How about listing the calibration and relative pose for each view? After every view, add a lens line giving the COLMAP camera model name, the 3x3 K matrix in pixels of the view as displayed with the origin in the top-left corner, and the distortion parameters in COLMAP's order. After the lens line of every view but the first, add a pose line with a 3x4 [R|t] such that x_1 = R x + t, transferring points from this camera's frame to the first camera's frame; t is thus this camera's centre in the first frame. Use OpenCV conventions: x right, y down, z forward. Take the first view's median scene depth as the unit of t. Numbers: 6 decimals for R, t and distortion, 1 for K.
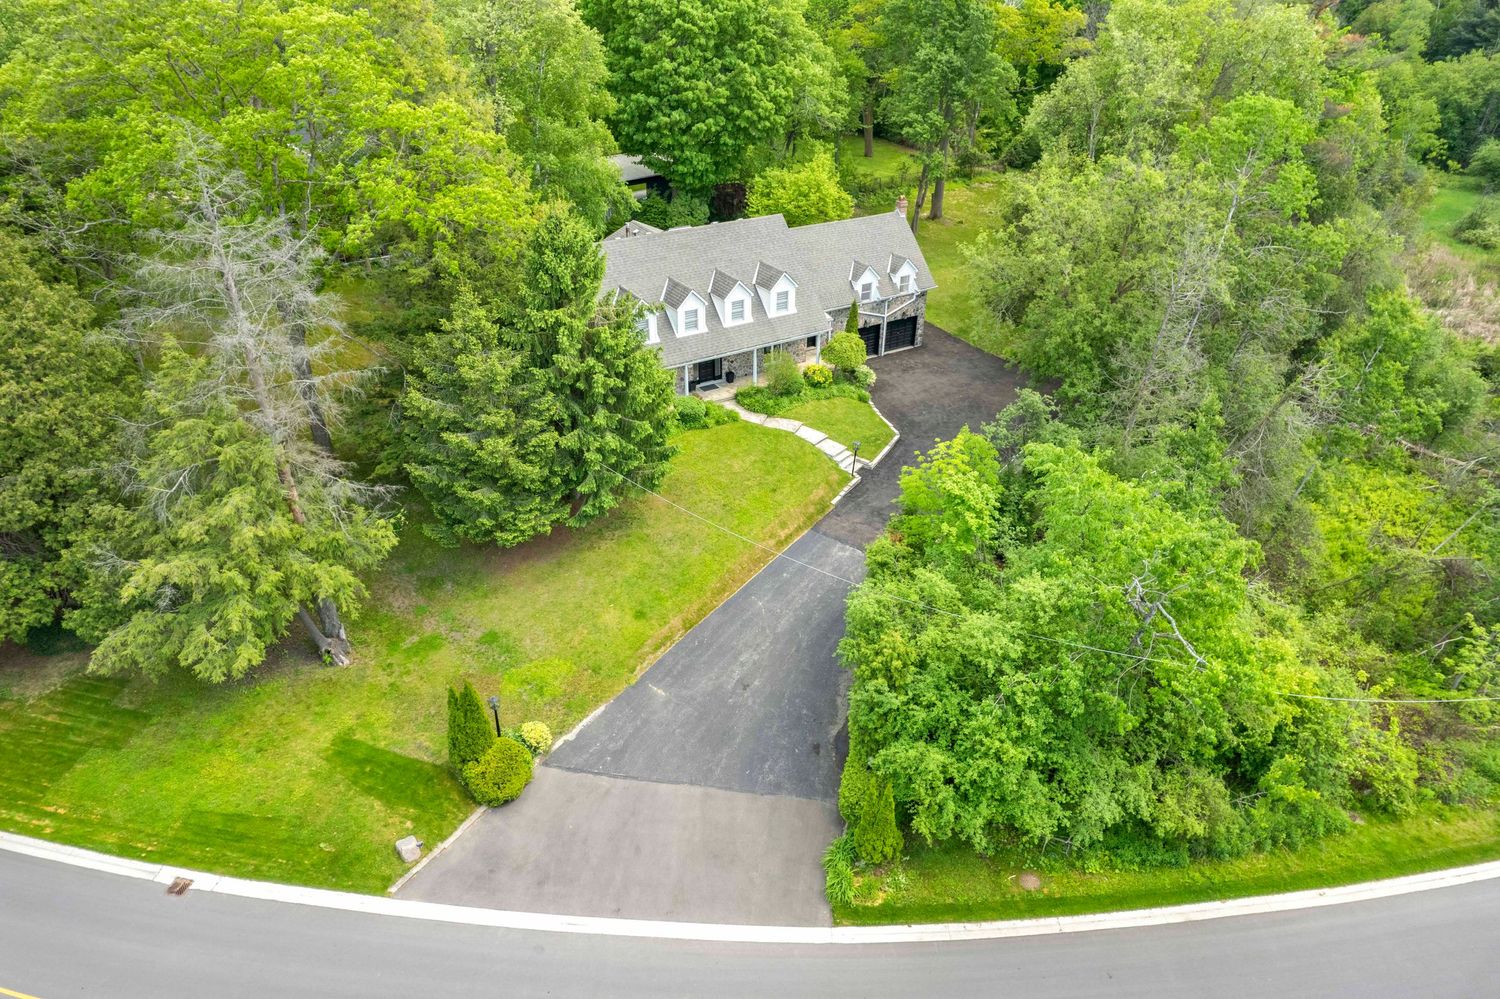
lens RADIAL K [[931.2, 0, 757.4], [0, 931.2, 500.0], [0, 0, 1]] dist [-0.073324, 0.056223]
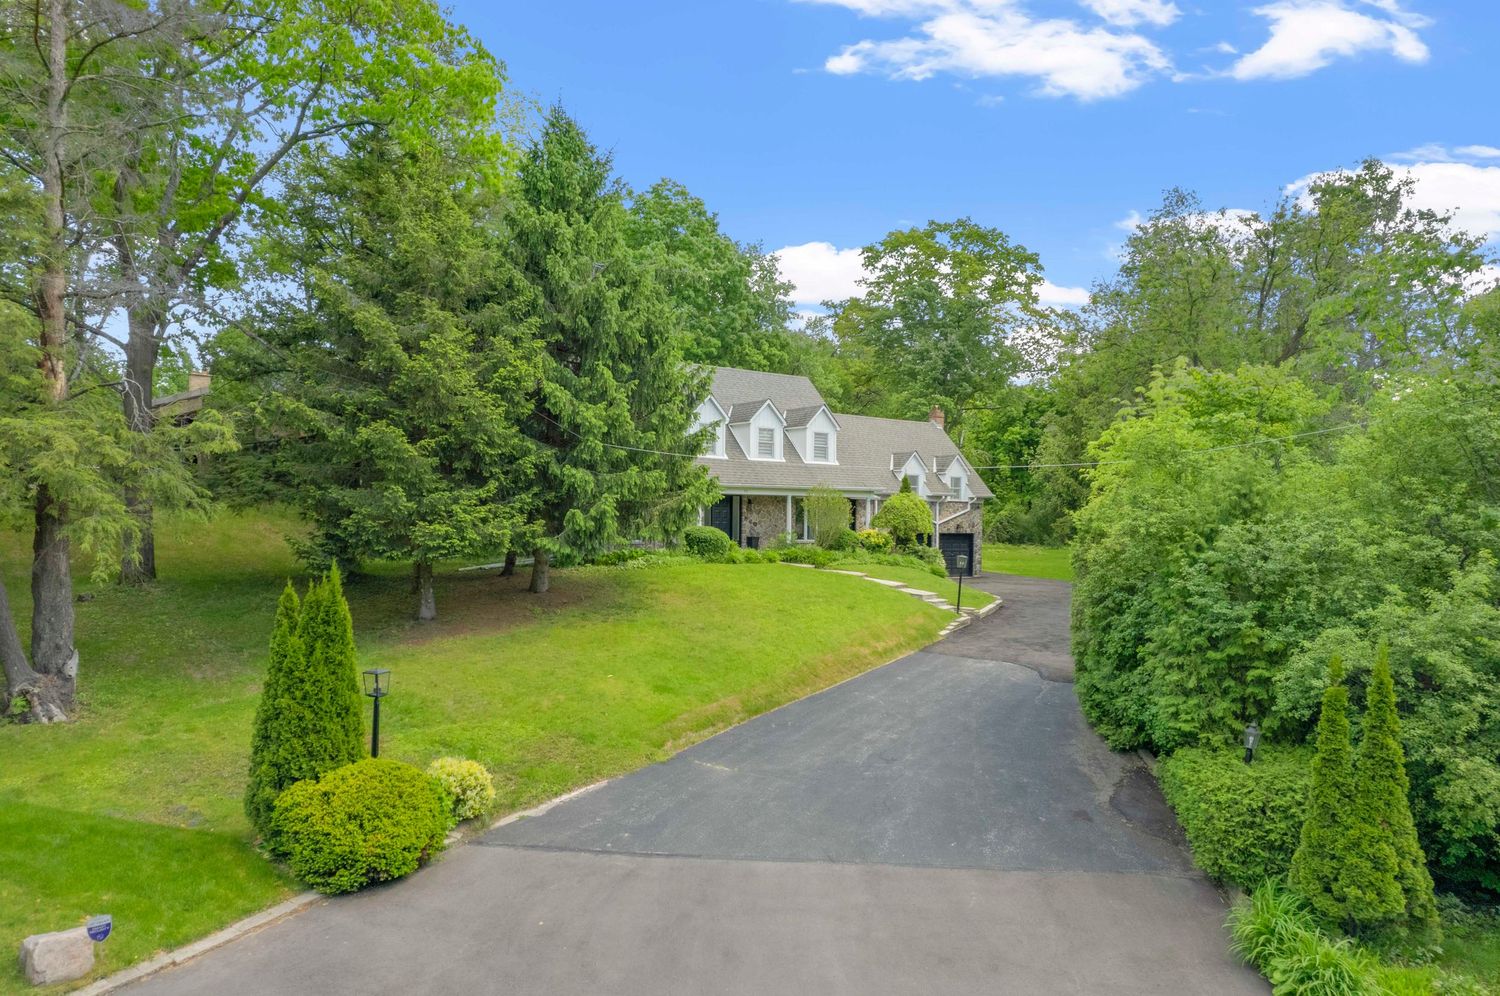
lens RADIAL K [[997.4, 0, 750.0], [0, 997.4, 498.0], [0, 0, 1]] dist [-0.047207, -0.002046]
pose [[0.997357, 0.007014, 0.072319, -0.093980], [0.033100, 0.842188, -0.538167, 0.271164], [-0.064680, 0.539138, 0.839730, 0.359044]]
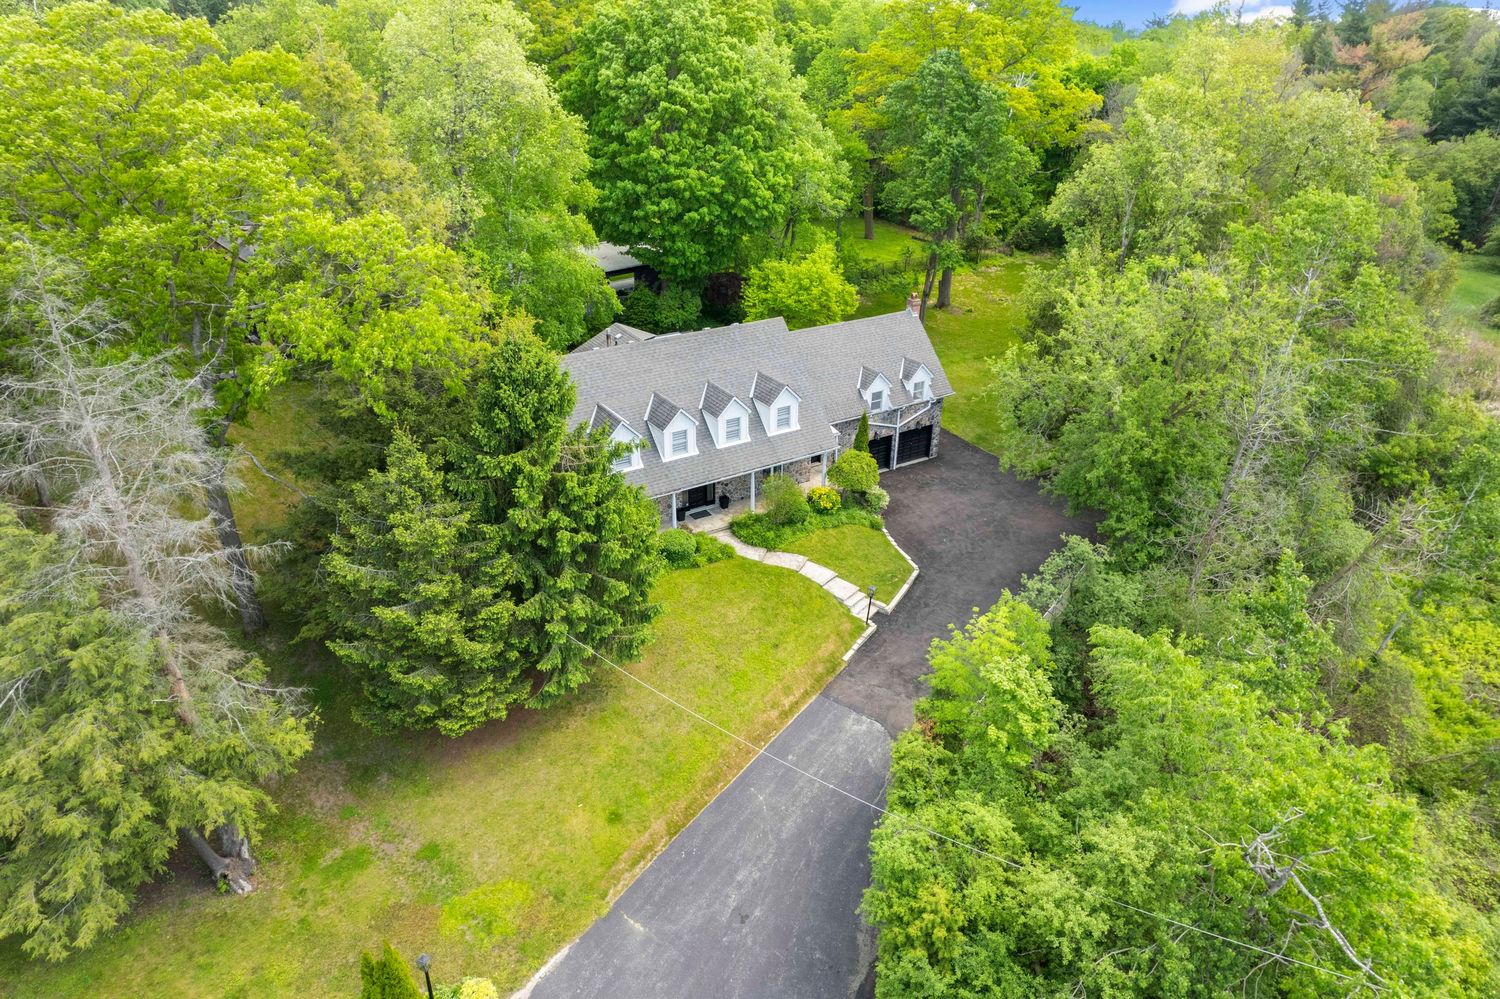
lens RADIAL K [[931.2, 0, 757.4], [0, 931.2, 500.0], [0, 0, 1]] dist [-0.073324, 0.056223]
pose [[0.999981, -0.001473, 0.005989, -0.003708], [0.001874, 0.997715, -0.067535, -0.080183], [-0.005876, 0.067545, 0.997699, 0.131660]]
